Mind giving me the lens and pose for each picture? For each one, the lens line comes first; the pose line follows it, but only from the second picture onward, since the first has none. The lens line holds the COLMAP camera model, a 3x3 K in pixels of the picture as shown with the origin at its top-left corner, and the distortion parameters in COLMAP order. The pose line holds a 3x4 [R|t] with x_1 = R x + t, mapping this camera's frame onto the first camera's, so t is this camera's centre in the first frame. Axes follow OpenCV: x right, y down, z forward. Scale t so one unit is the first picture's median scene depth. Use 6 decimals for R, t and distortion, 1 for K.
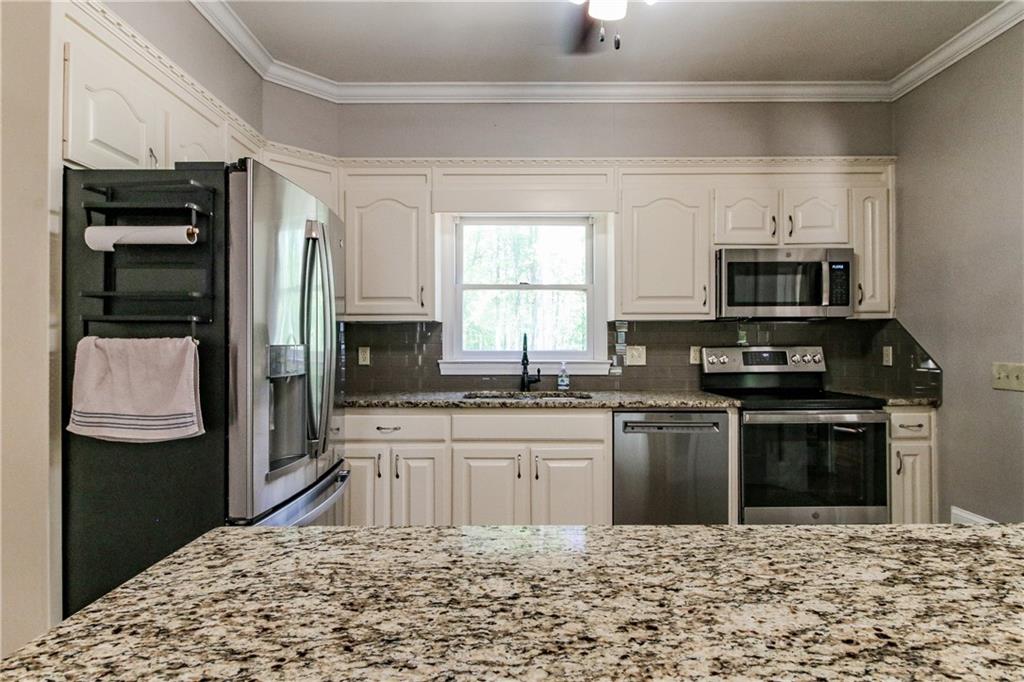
lens RADIAL K [[537.4, 0, 515.6], [0, 537.4, 337.6], [0, 0, 1]] dist [0.026604, -0.025231]
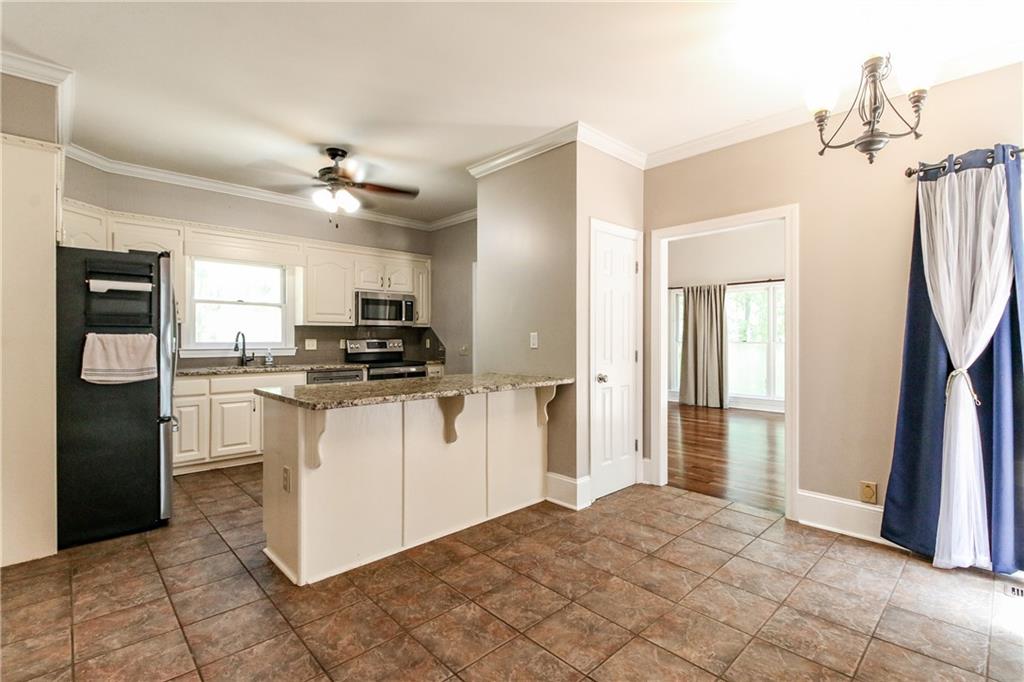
lens RADIAL K [[473.1, 0, 515.9], [0, 473.1, 337.7], [0, 0, 1]] dist [0.010925, -0.000811]
pose [[0.723253, 0.002740, 0.690578, -0.434124], [-0.008070, 0.999957, 0.004485, -0.002685], [-0.690536, -0.008816, 0.723244, -0.722432]]
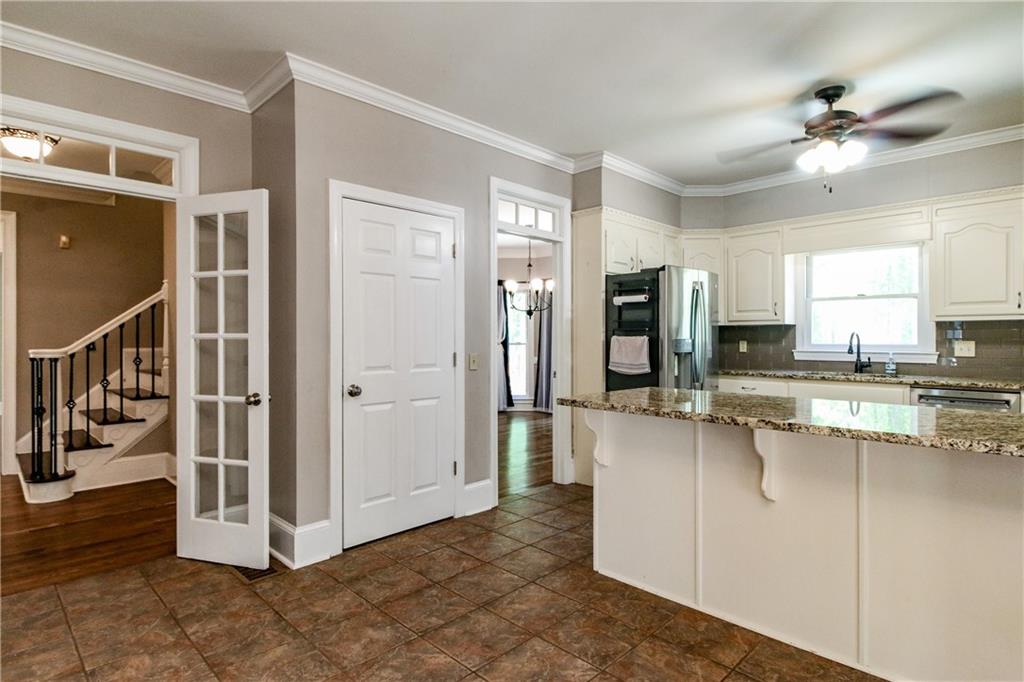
lens RADIAL K [[537.4, 0, 515.6], [0, 537.4, 337.6], [0, 0, 1]] dist [0.026604, -0.025231]
pose [[0.707140, 0.000618, -0.707074, 0.424342], [0.005391, 0.999966, 0.006266, -0.006426], [0.707053, -0.008243, 0.707112, -0.687854]]
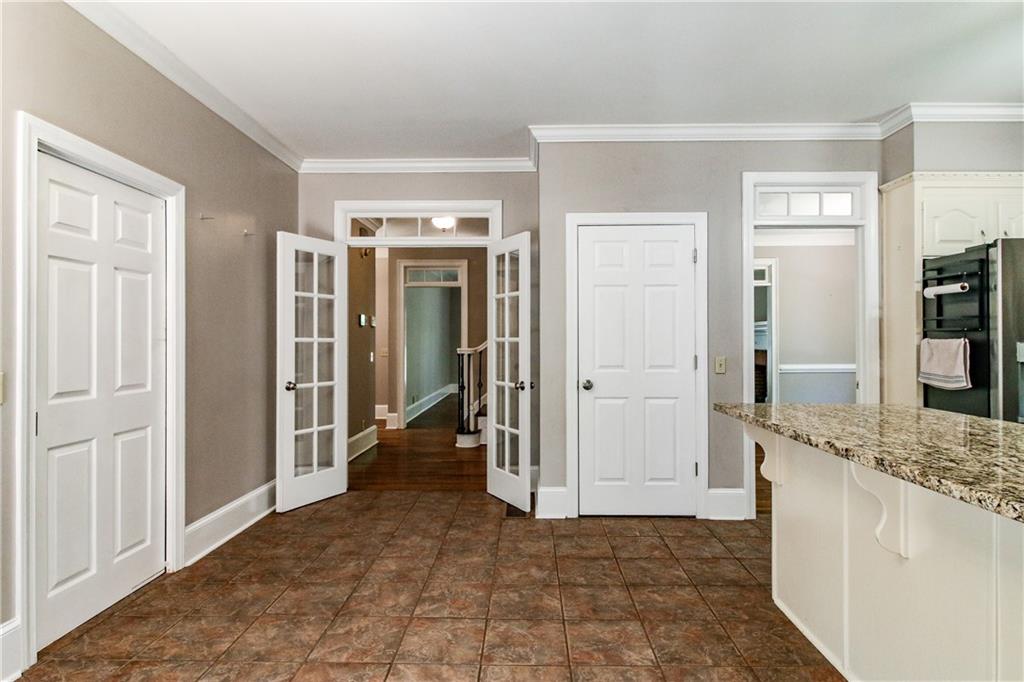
lens RADIAL K [[537.2, 0, 519.3], [0, 537.2, 337.8], [0, 0, 1]] dist [0.001715, -0.000214]
pose [[-0.023719, -0.005322, -0.999705, 0.714908], [0.008366, 0.999950, -0.005522, -0.002735], [0.999684, -0.008495, -0.023673, -0.298574]]
